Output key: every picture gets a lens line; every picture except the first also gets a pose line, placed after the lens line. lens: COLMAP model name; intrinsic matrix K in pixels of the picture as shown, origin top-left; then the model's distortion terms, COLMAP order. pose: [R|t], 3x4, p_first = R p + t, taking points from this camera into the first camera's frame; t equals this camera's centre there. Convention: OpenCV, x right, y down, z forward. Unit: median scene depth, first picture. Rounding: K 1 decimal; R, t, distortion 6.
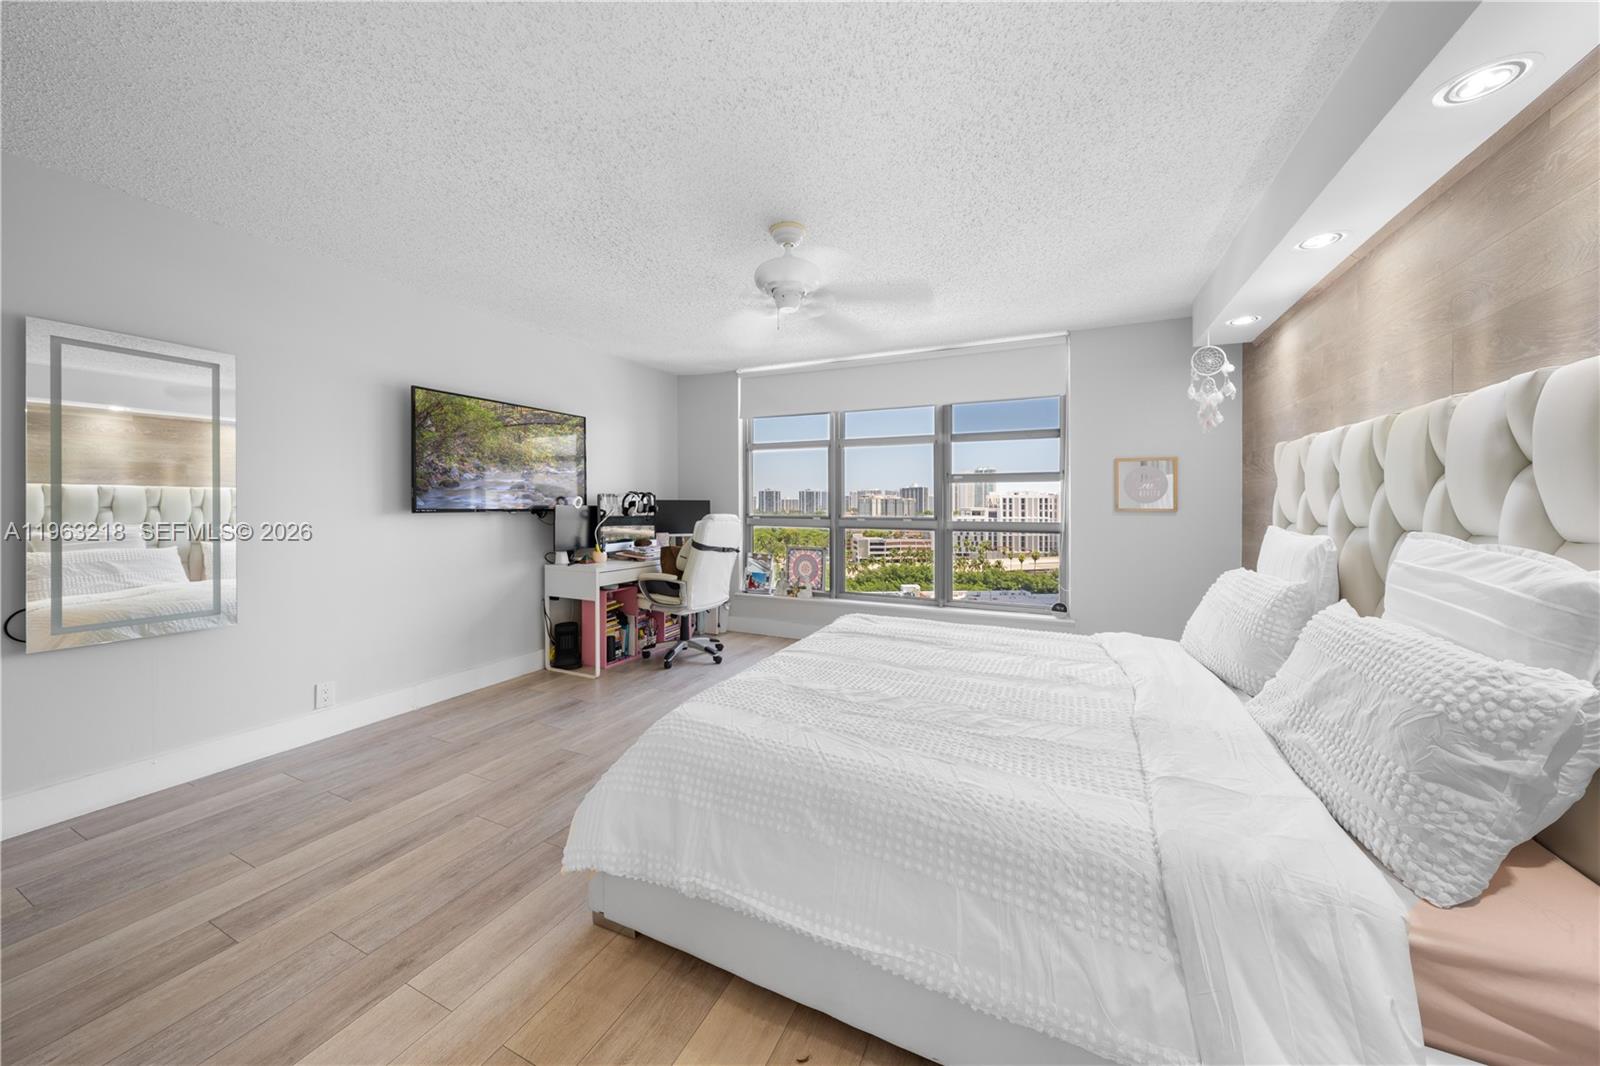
lens RADIAL K [[544.3, 0, 800.0], [0, 544.3, 505.4], [0, 0, 1]] dist [-0.001259, -0.000026]
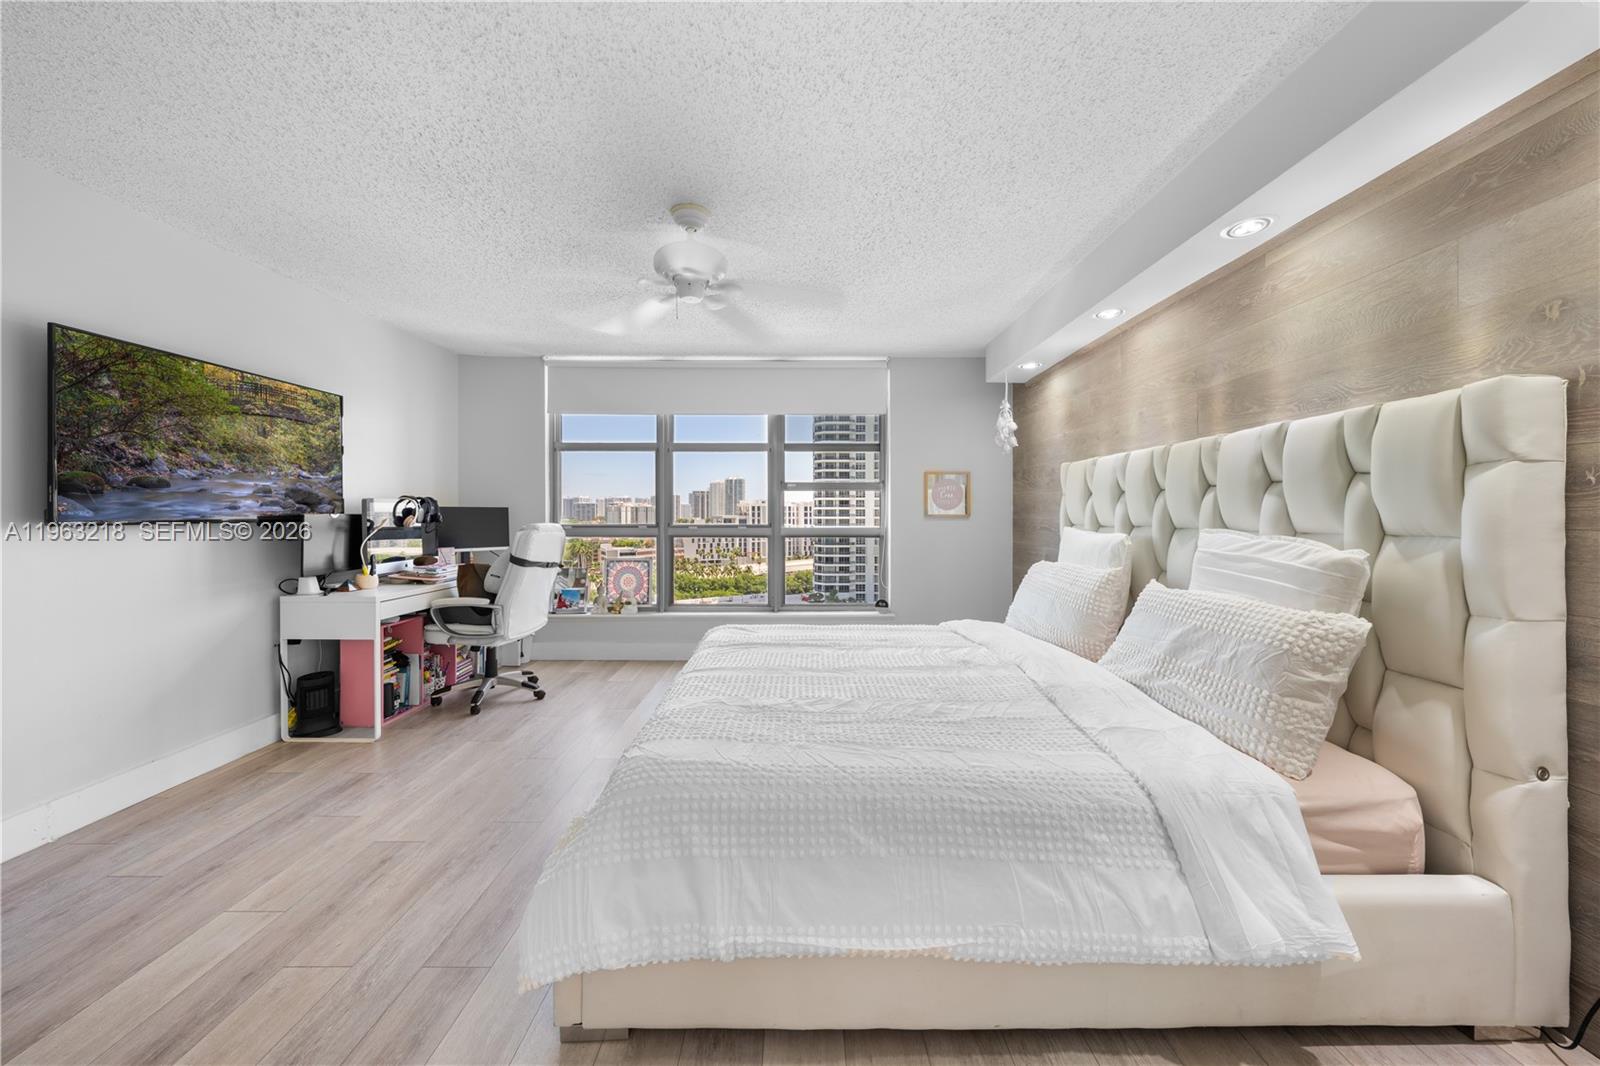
lens RADIAL K [[550.8, 0, 797.7], [0, 550.8, 511.1], [0, 0, 1]] dist [-0.002584, -0.000308]
pose [[0.903935, -0.001554, 0.427667, -0.377783], [0.003367, 0.999988, -0.003483, 0.002785], [-0.427656, 0.004588, 0.903930, 0.121970]]
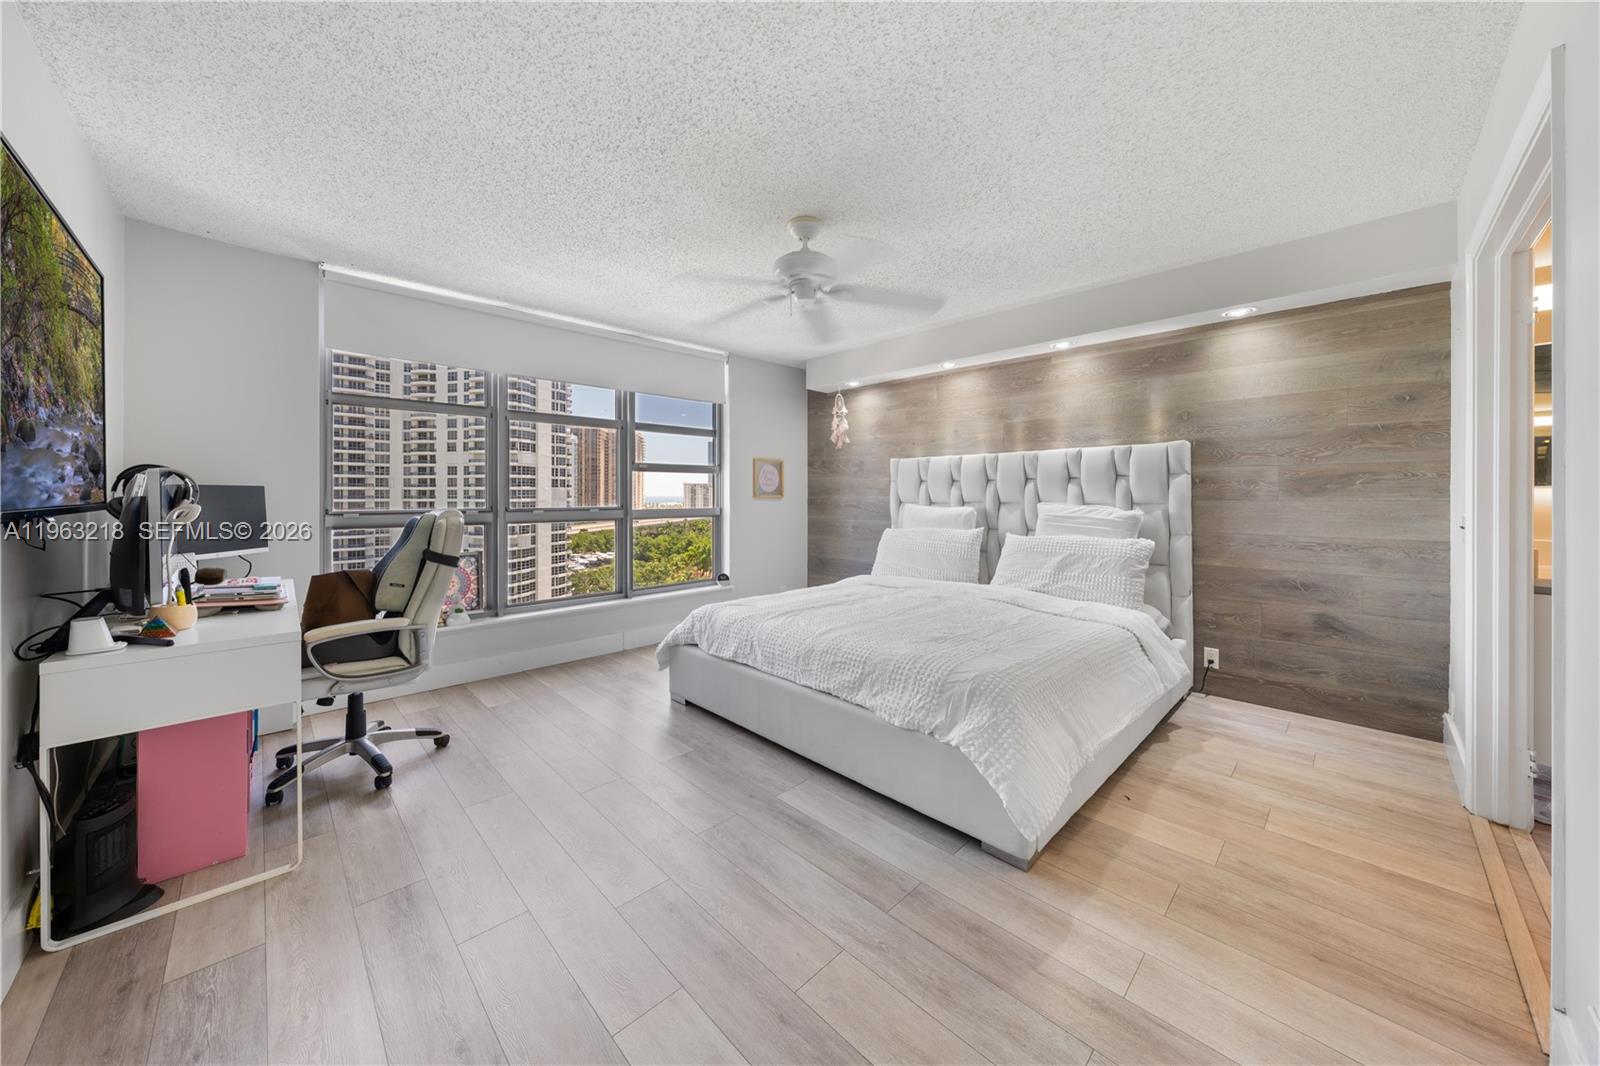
lens RADIAL K [[557.1, 0, 796.1], [0, 557.1, 487.1], [0, 0, 1]] dist [-0.001673, -0.000071]
pose [[0.354912, 0.008519, 0.934861, -1.467740], [0.002954, 0.999943, -0.010233, -0.001663], [-0.934895, 0.006394, 0.354867, 0.943875]]
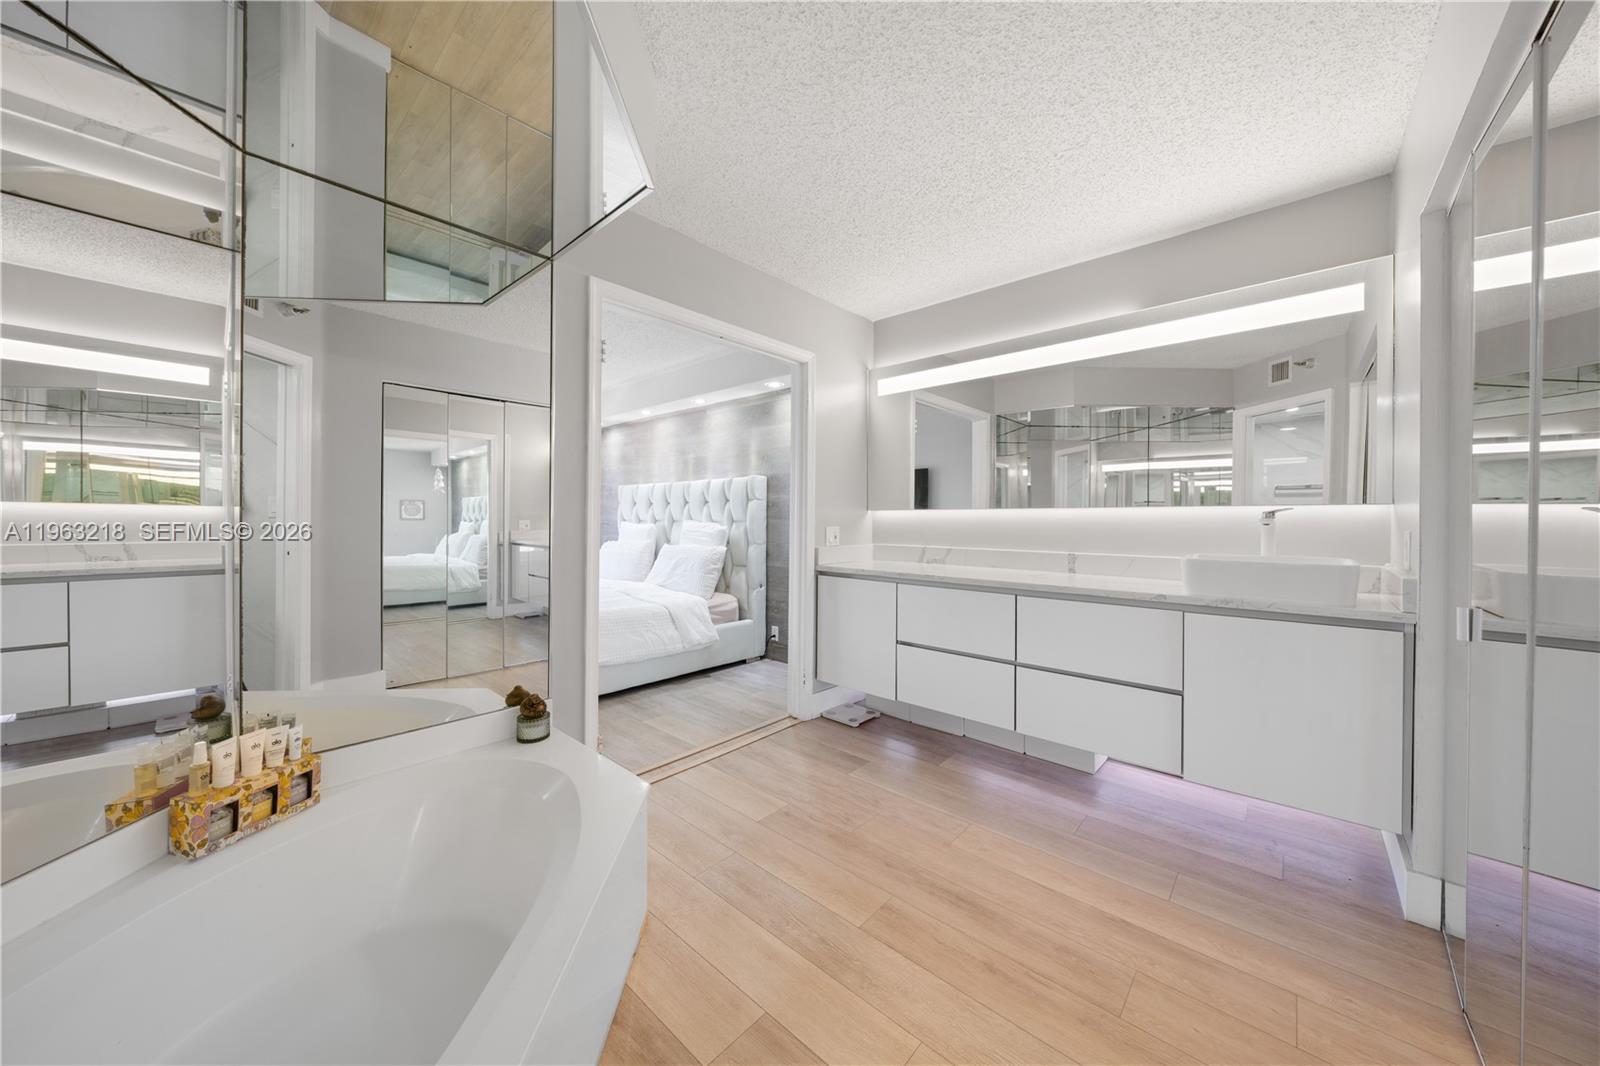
lens RADIAL K [[552.4, 0, 792.0], [0, 552.4, 504.5], [0, 0, 1]] dist [0.000791, 0.000018]
pose [[0.300281, 0.022311, 0.953590, -1.647828], [-0.004540, 0.999749, -0.021962, 0.018624], [-0.953840, 0.002266, 0.300307, -0.573558]]
